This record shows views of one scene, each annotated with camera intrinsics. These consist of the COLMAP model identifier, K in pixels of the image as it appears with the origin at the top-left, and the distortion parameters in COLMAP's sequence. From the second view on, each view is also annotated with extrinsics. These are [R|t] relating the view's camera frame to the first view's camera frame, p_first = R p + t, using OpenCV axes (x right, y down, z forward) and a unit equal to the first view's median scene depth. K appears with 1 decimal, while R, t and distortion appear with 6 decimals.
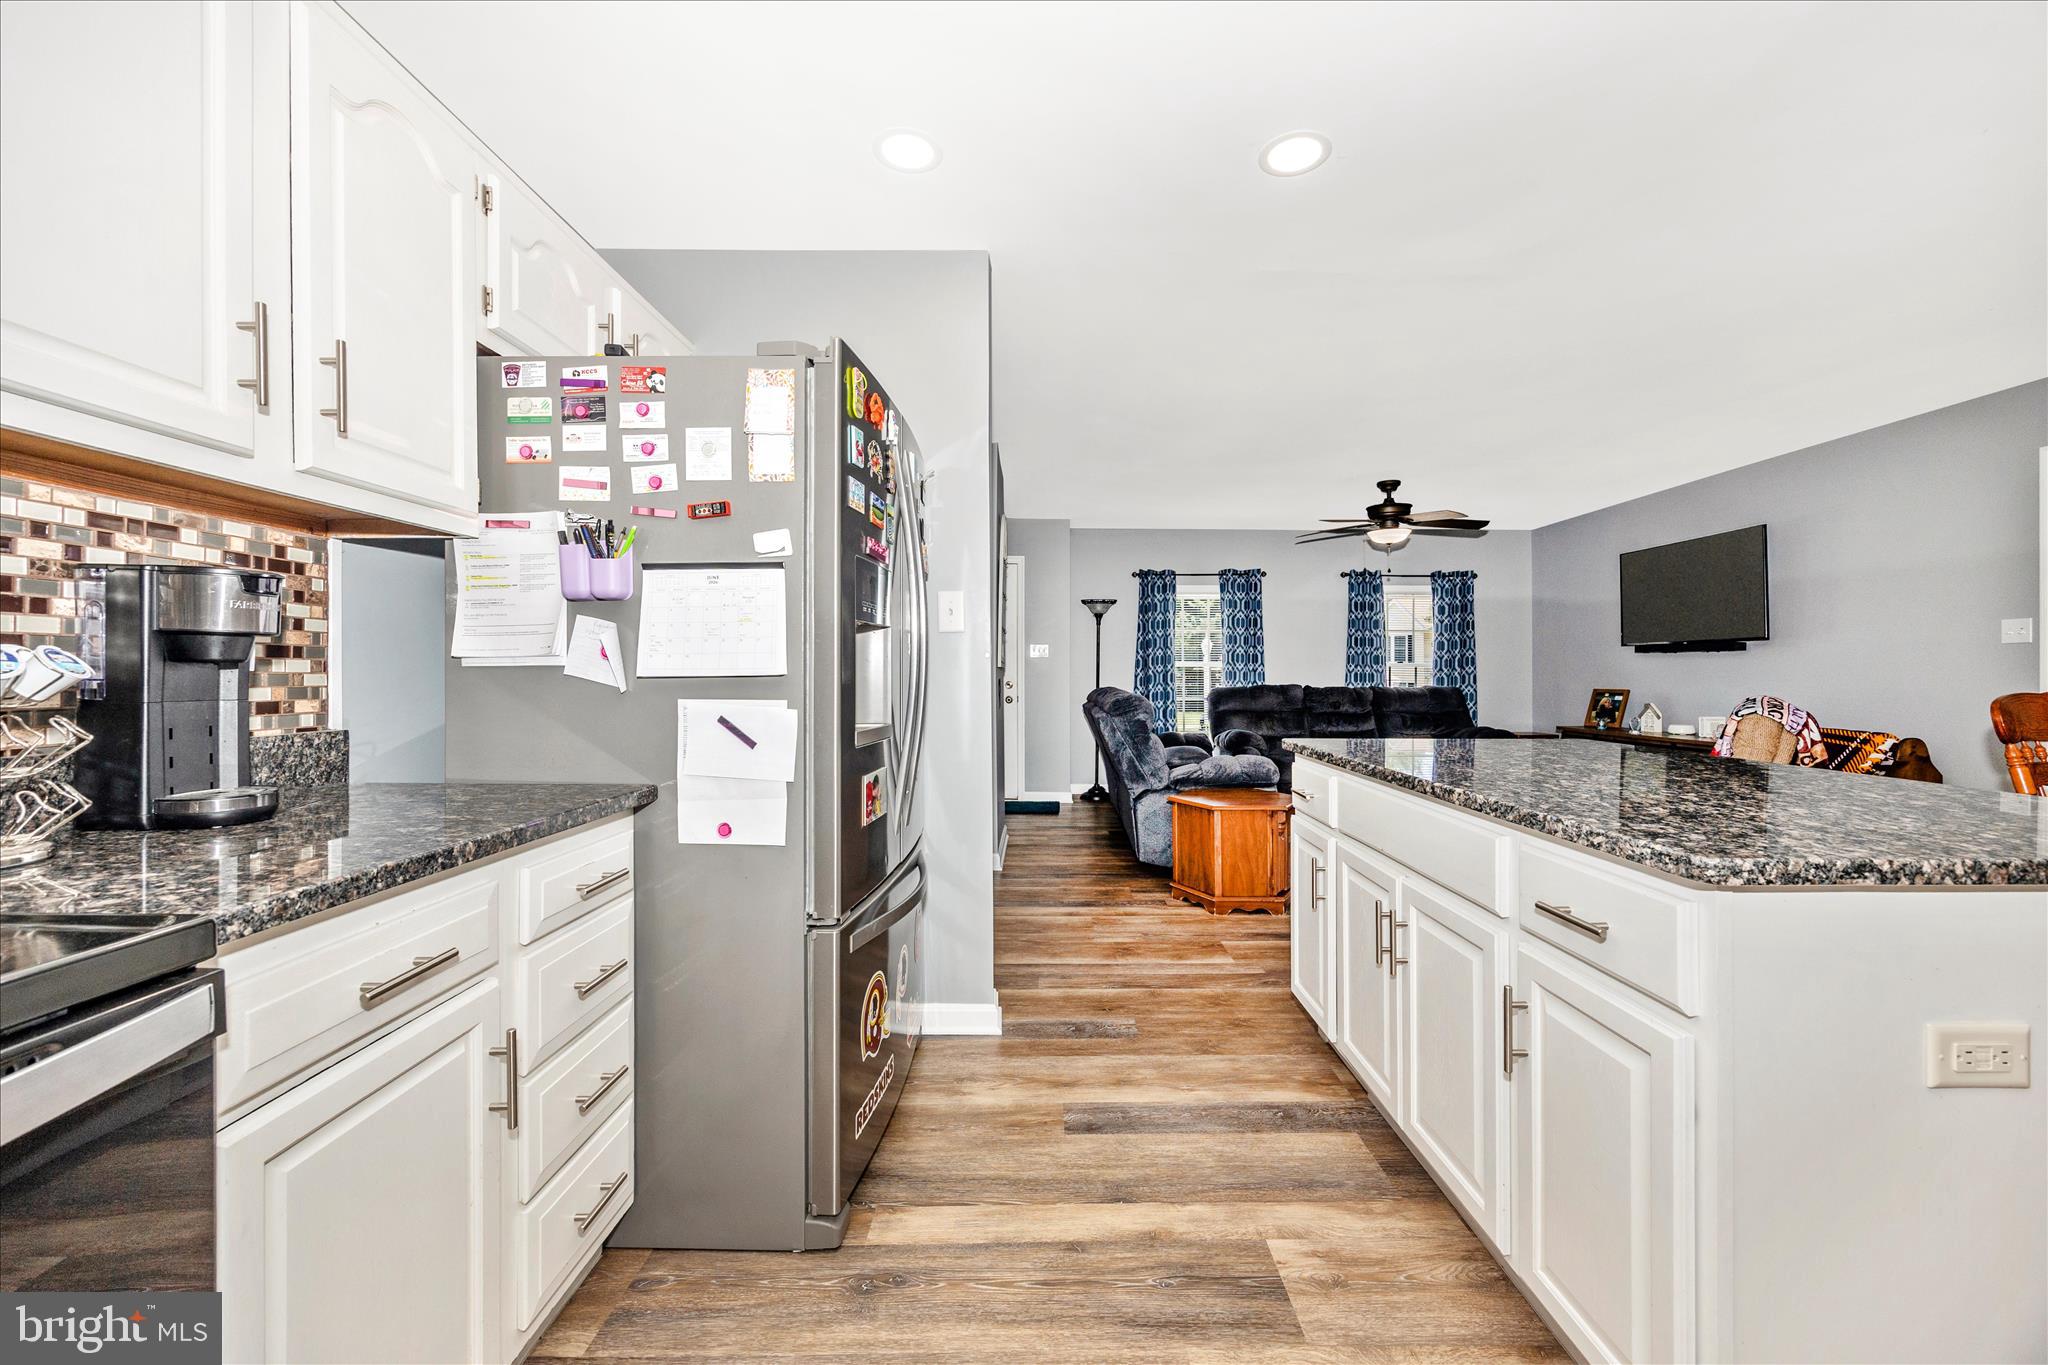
lens RADIAL K [[804.9, 0, 1050.6], [0, 804.9, 671.9], [0, 0, 1]] dist [0.006919, 0.000194]
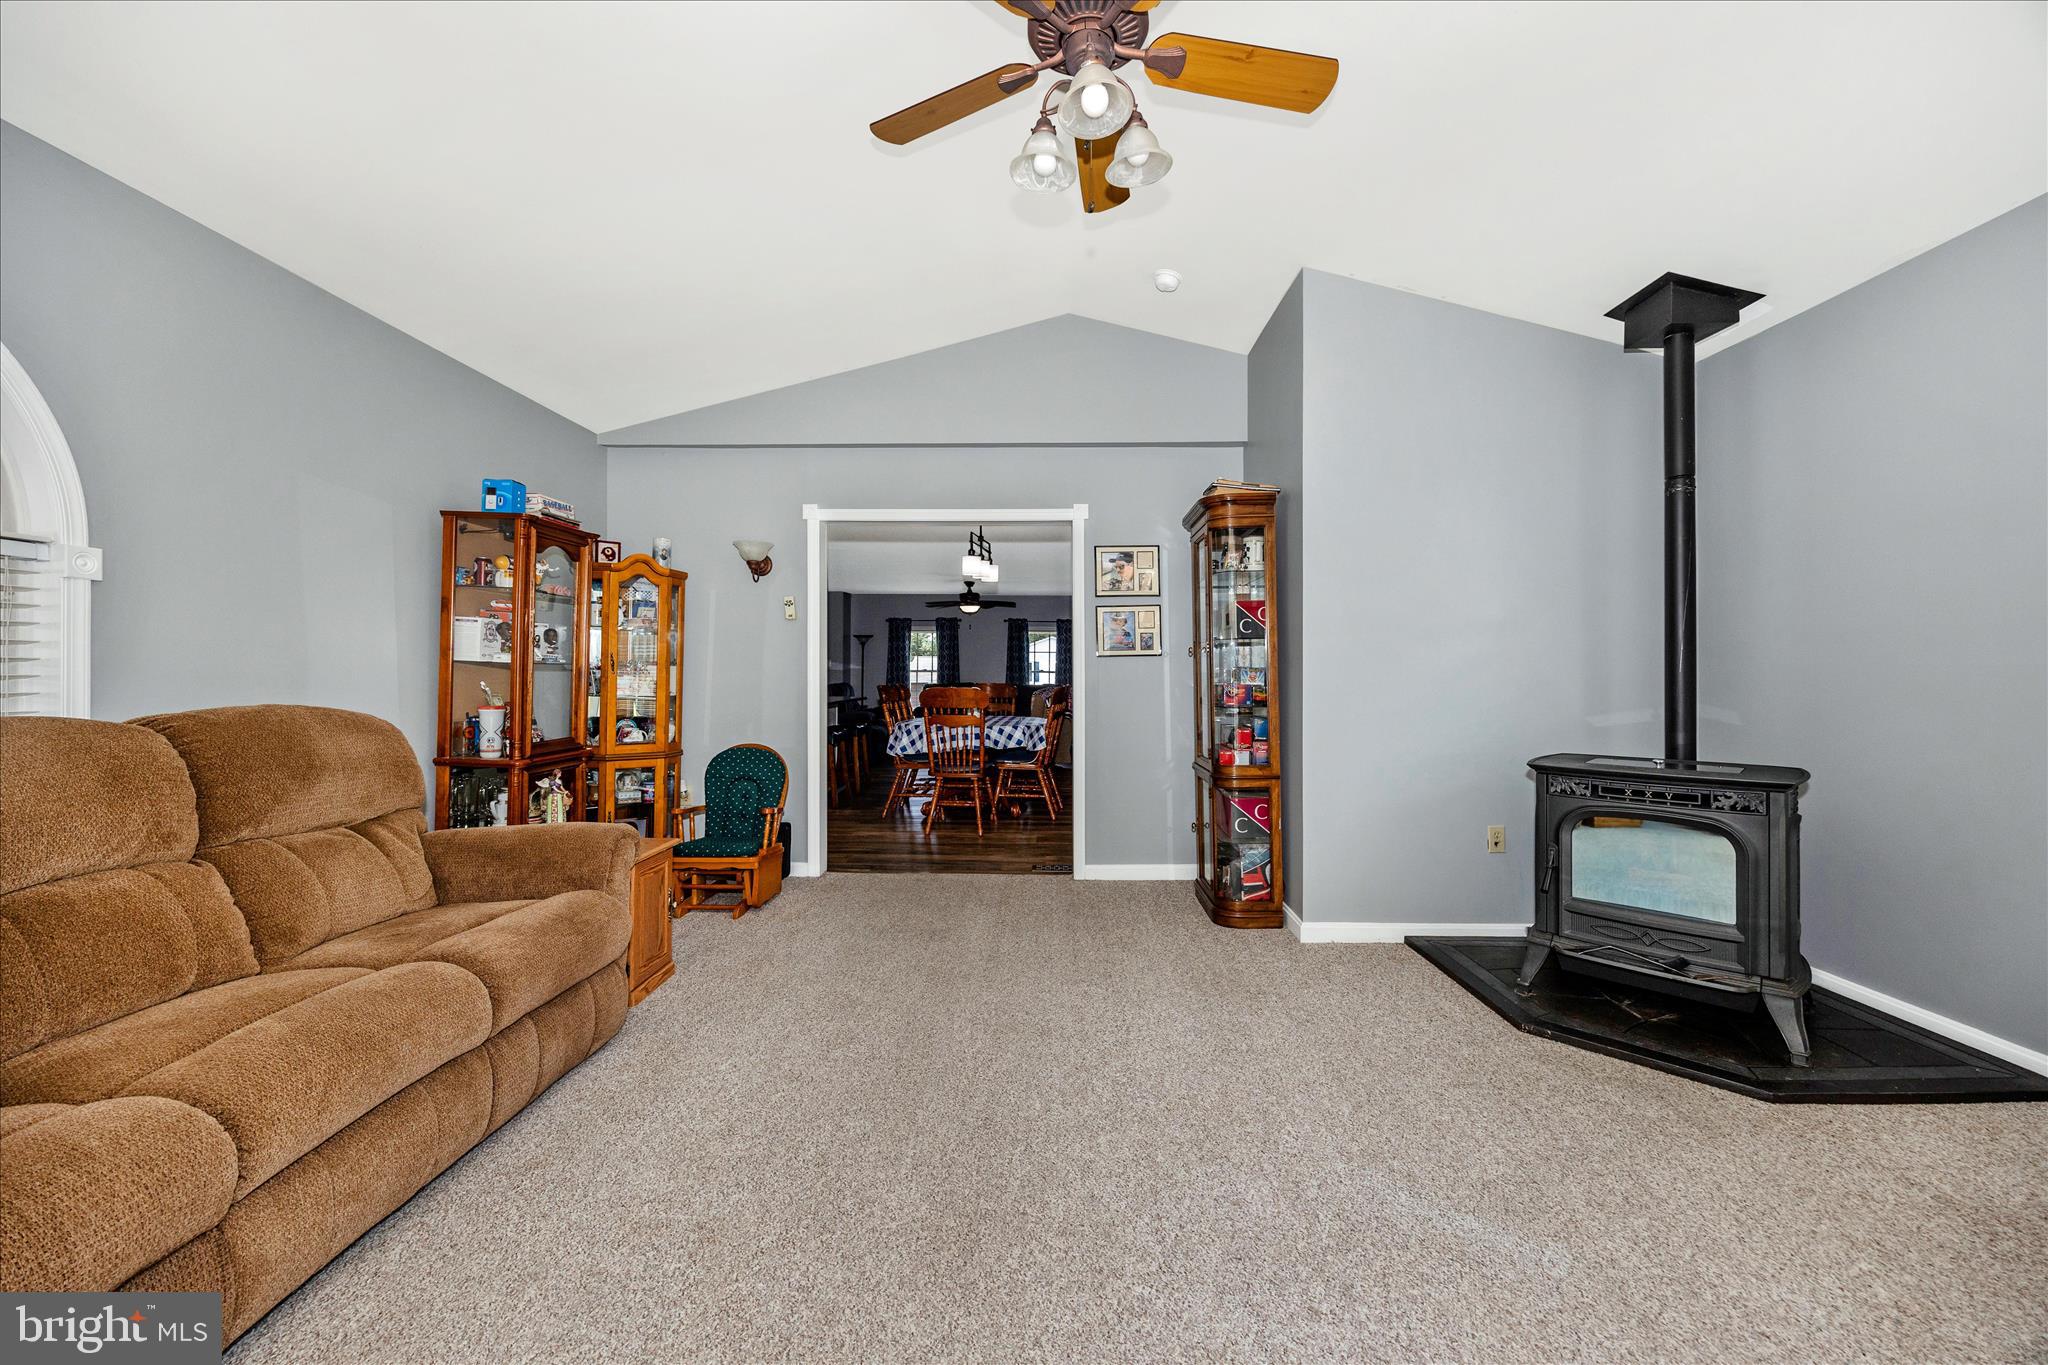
lens RADIAL K [[781.2, 0, 1040.0], [0, 781.2, 681.0], [0, 0, 1]] dist [-0.002346, -0.000394]
pose [[0.999380, 0.004497, -0.034933, 0.617945], [-0.004185, 0.999951, 0.009011, -0.003999], [0.034972, -0.008859, 0.999349, -0.894118]]
